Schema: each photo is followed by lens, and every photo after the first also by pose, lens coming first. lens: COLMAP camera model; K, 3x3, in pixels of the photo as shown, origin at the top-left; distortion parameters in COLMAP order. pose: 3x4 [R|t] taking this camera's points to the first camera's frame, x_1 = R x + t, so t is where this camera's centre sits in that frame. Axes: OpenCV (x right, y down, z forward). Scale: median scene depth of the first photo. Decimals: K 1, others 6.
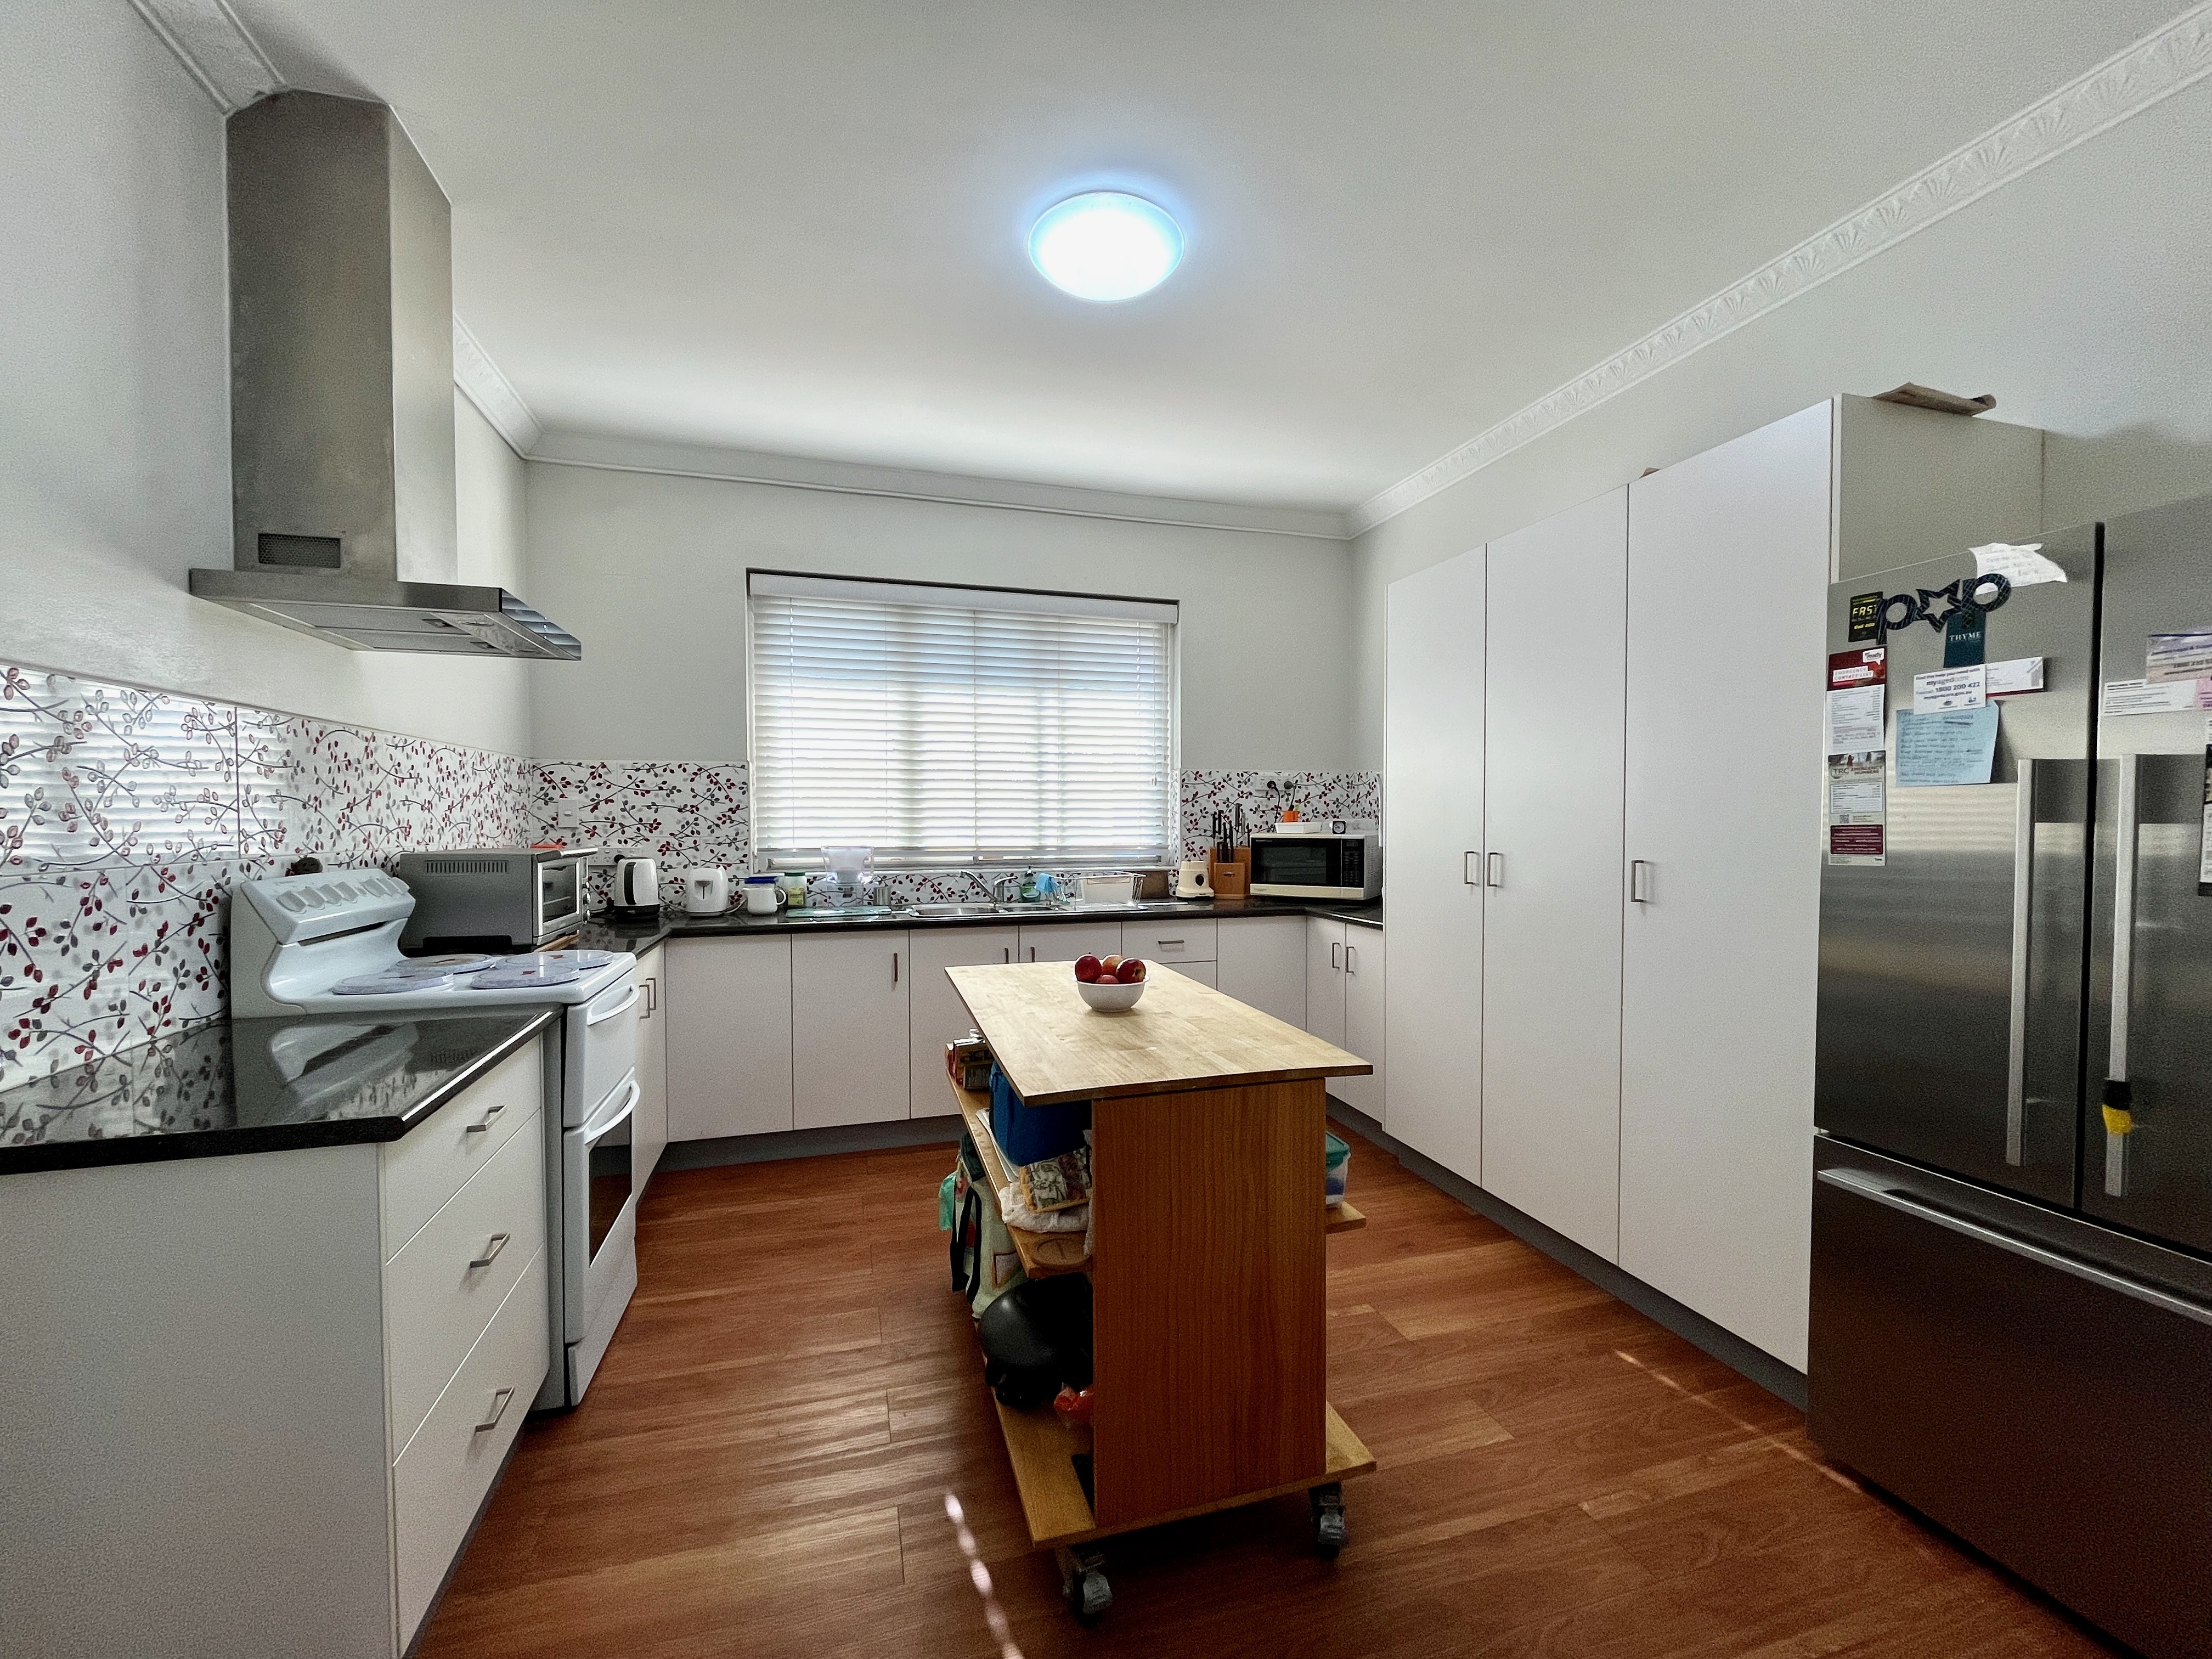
lens RADIAL K [[880.7, 0, 1097.2], [0, 880.7, 841.1], [0, 0, 1]] dist [-0.003222, 0.000034]
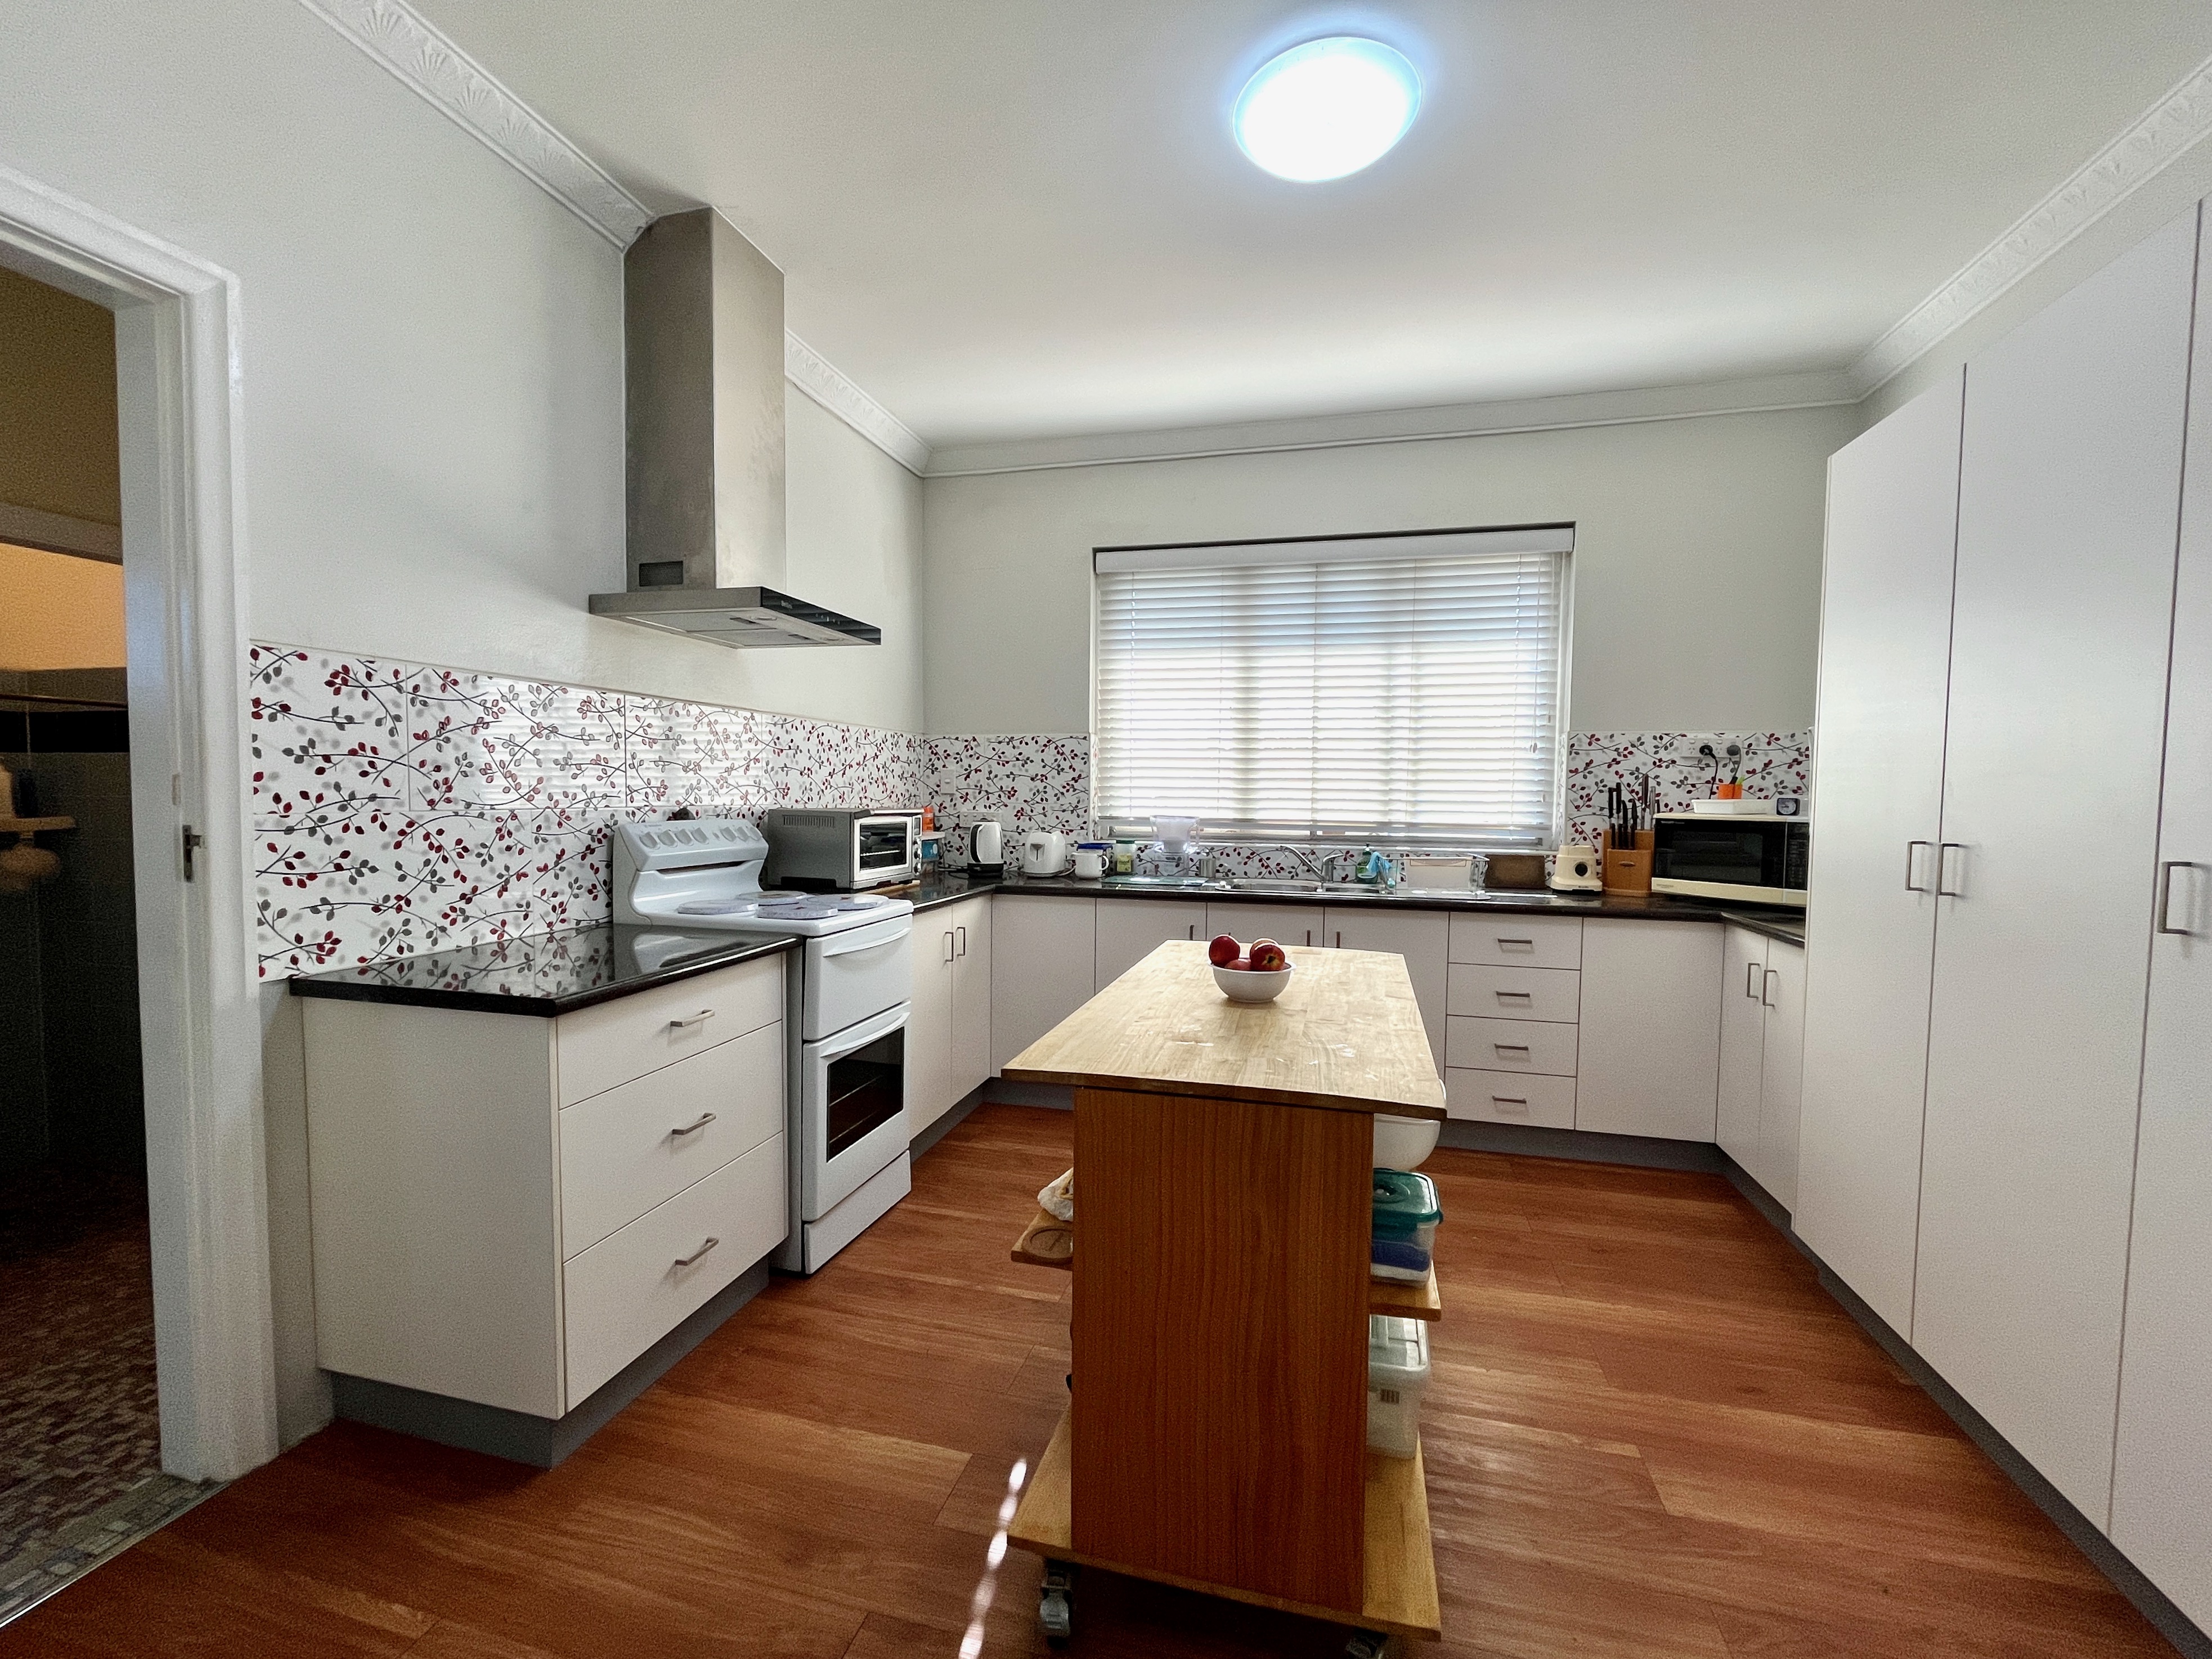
lens RADIAL K [[902.5, 0, 1107.1], [0, 902.5, 839.2], [0, 0, 1]] dist [-0.002383, 0.000173]
pose [[0.863500, 0.037047, -0.502986, 0.195881], [-0.026155, 0.999246, 0.028698, 0.005629], [0.503670, -0.011625, 0.863818, 0.089175]]
